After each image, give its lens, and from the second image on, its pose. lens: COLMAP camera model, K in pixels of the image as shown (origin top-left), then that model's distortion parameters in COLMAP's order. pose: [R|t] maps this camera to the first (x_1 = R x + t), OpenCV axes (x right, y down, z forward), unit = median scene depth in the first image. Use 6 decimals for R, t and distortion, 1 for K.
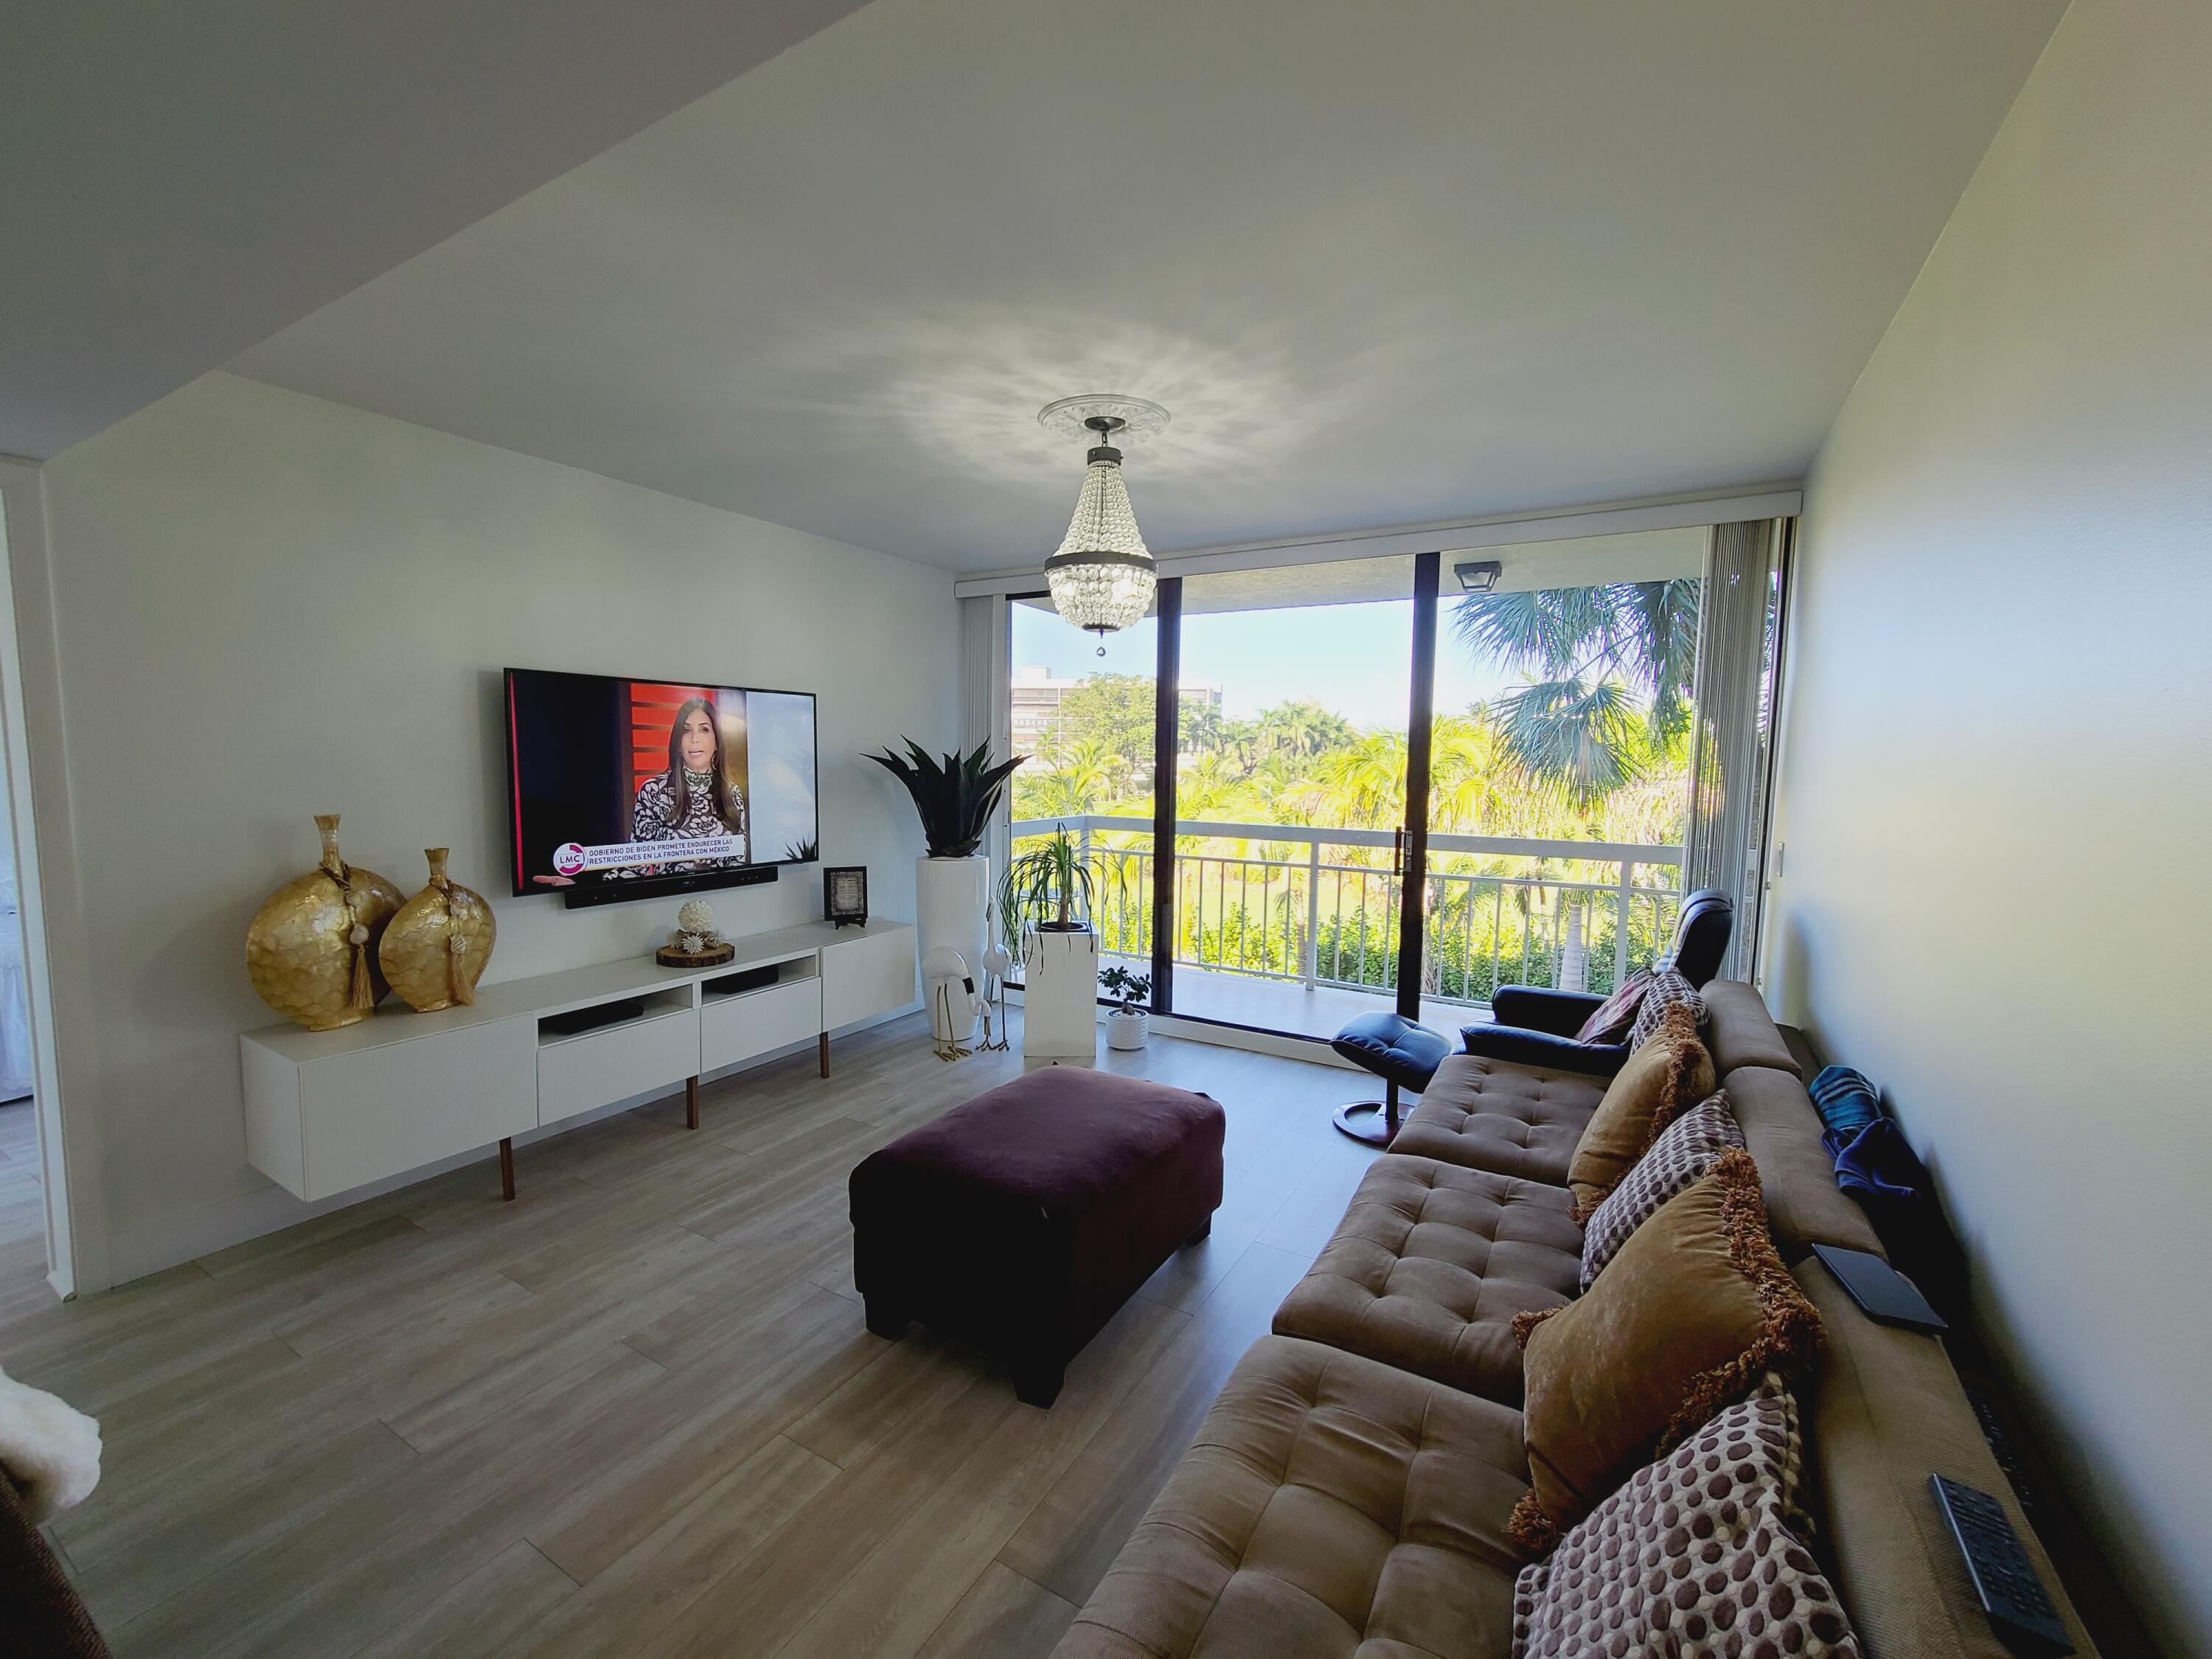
lens RADIAL K [[912.1, 0, 1100.3], [0, 912.1, 830.0], [0, 0, 1]] dist [0.002972, -0.000110]
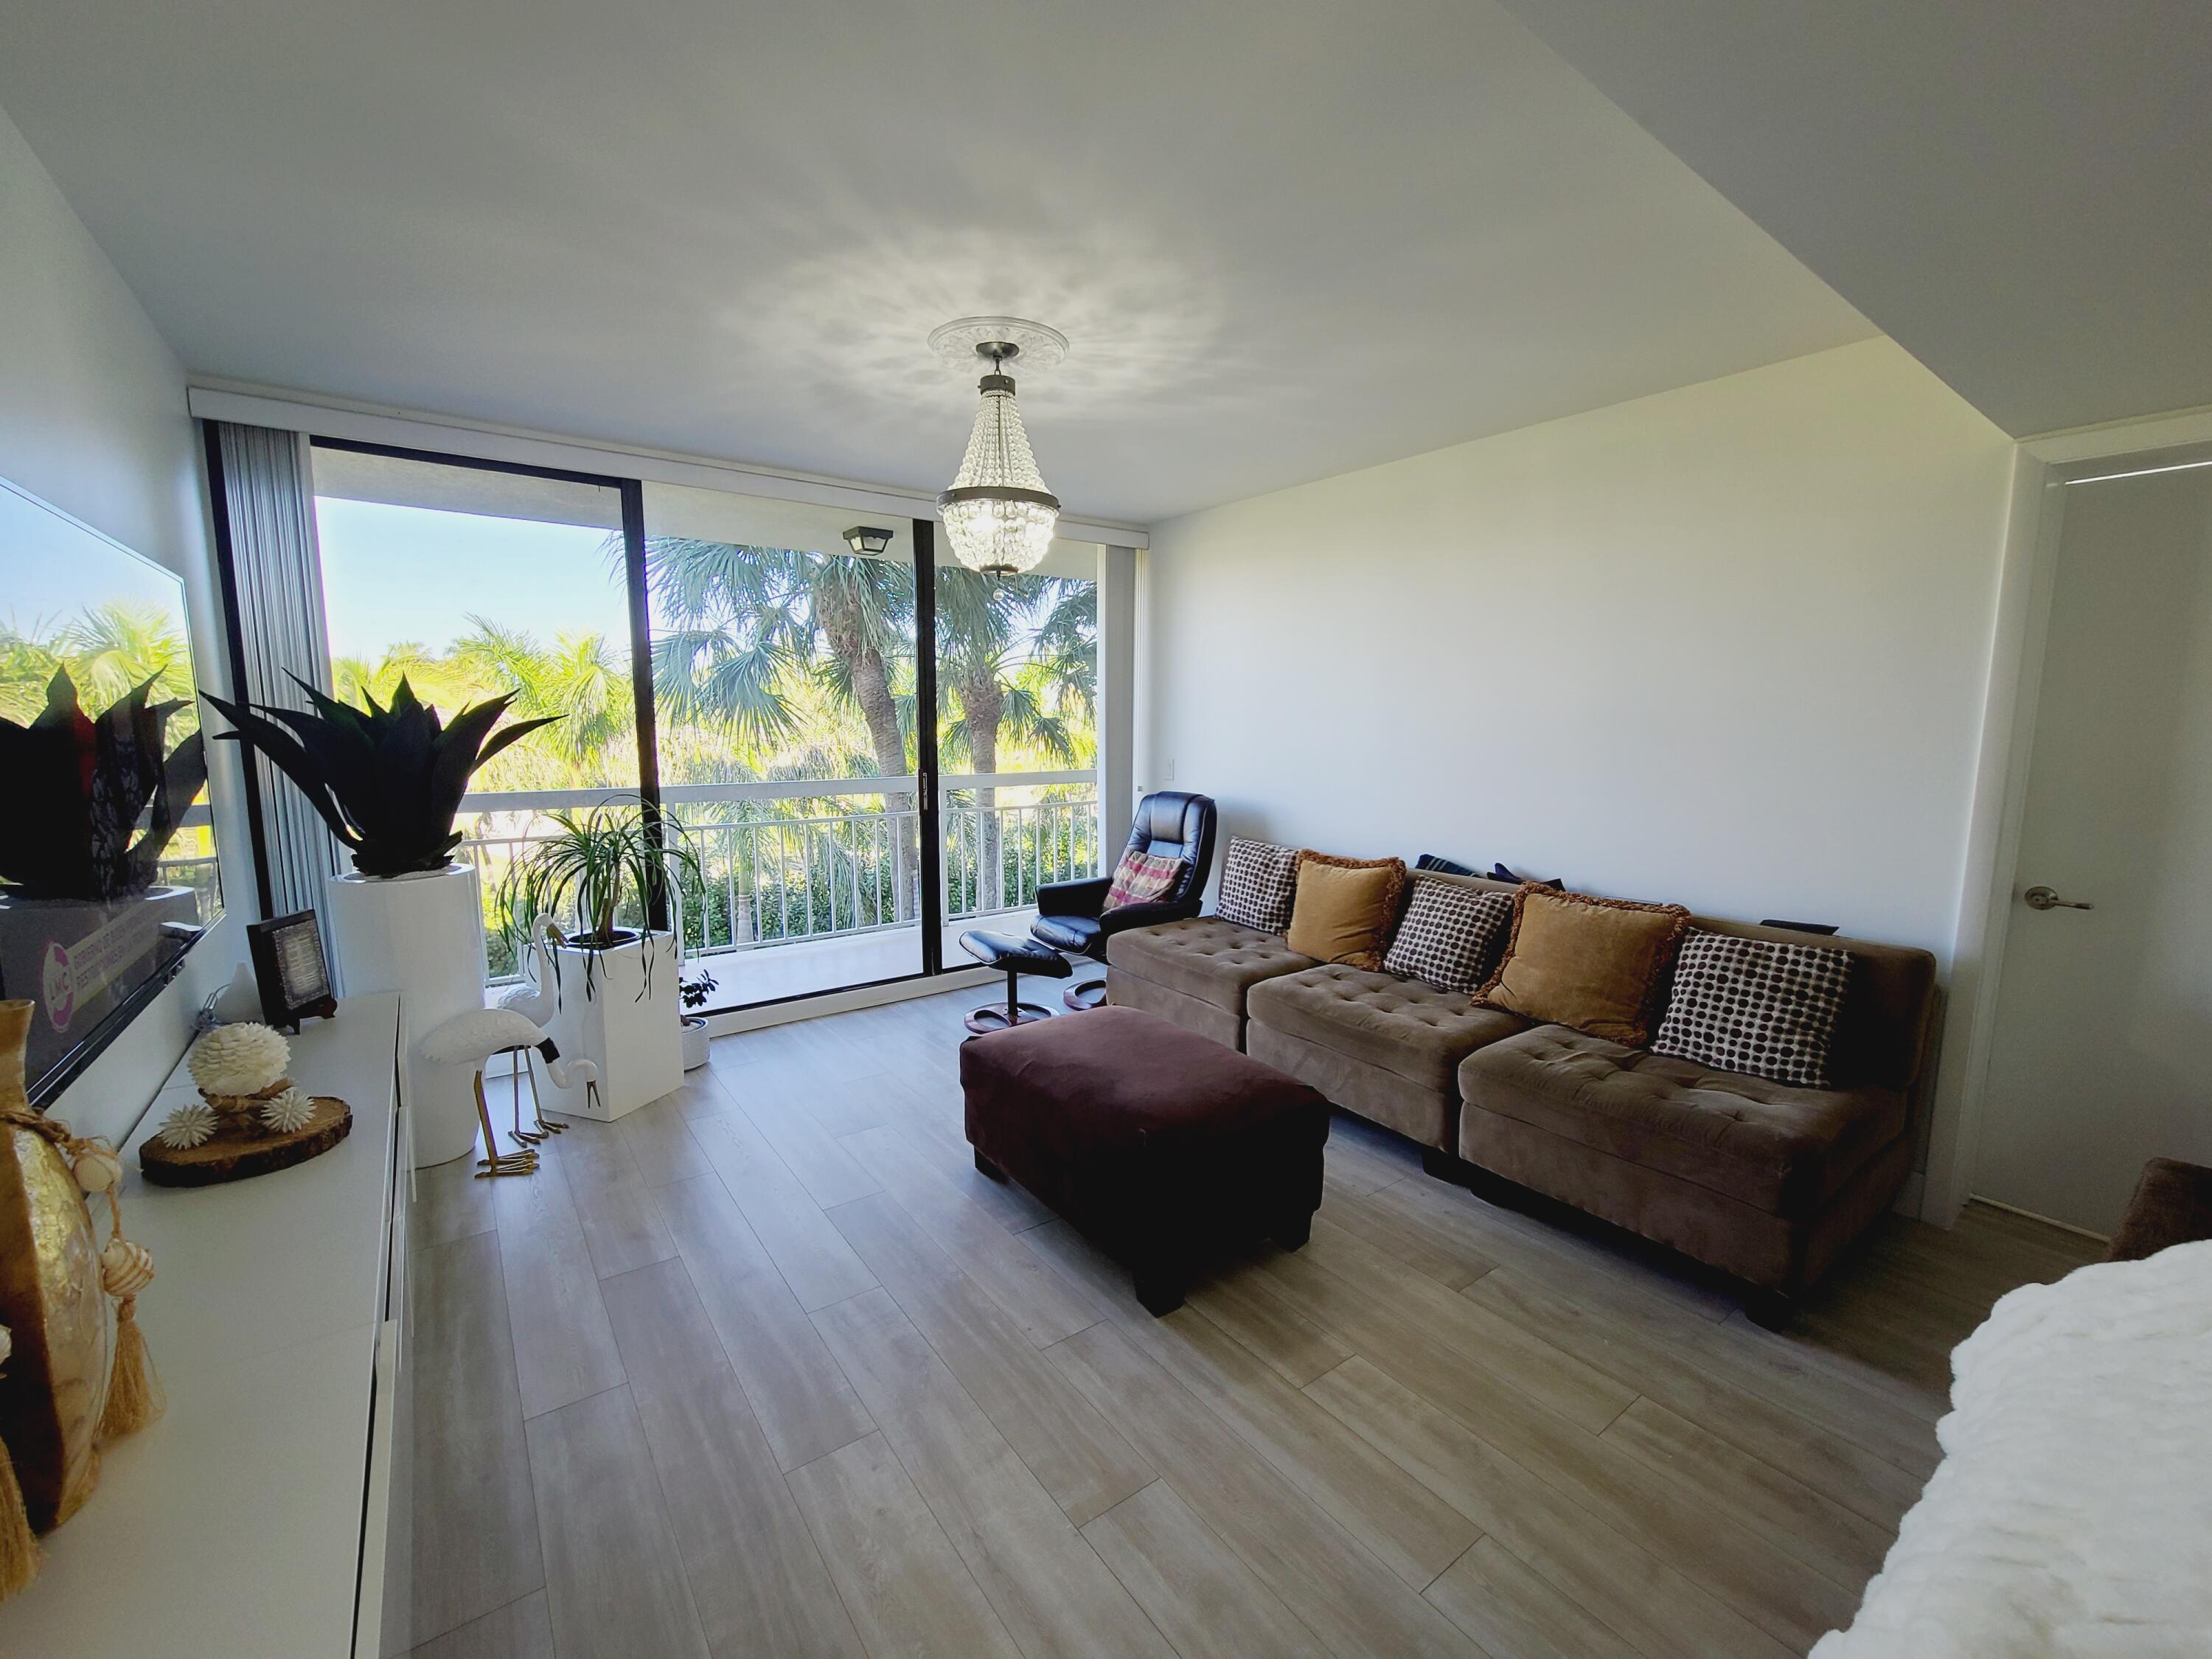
lens RADIAL K [[912.1, 0, 1095.0], [0, 912.1, 824.9], [0, 0, 1]] dist [0.002972, -0.000110]
pose [[0.393963, -0.120825, 0.911150, -0.852863], [0.076808, 0.992182, 0.098360, -0.041497], [-0.915911, 0.031233, 0.400163, 0.531207]]
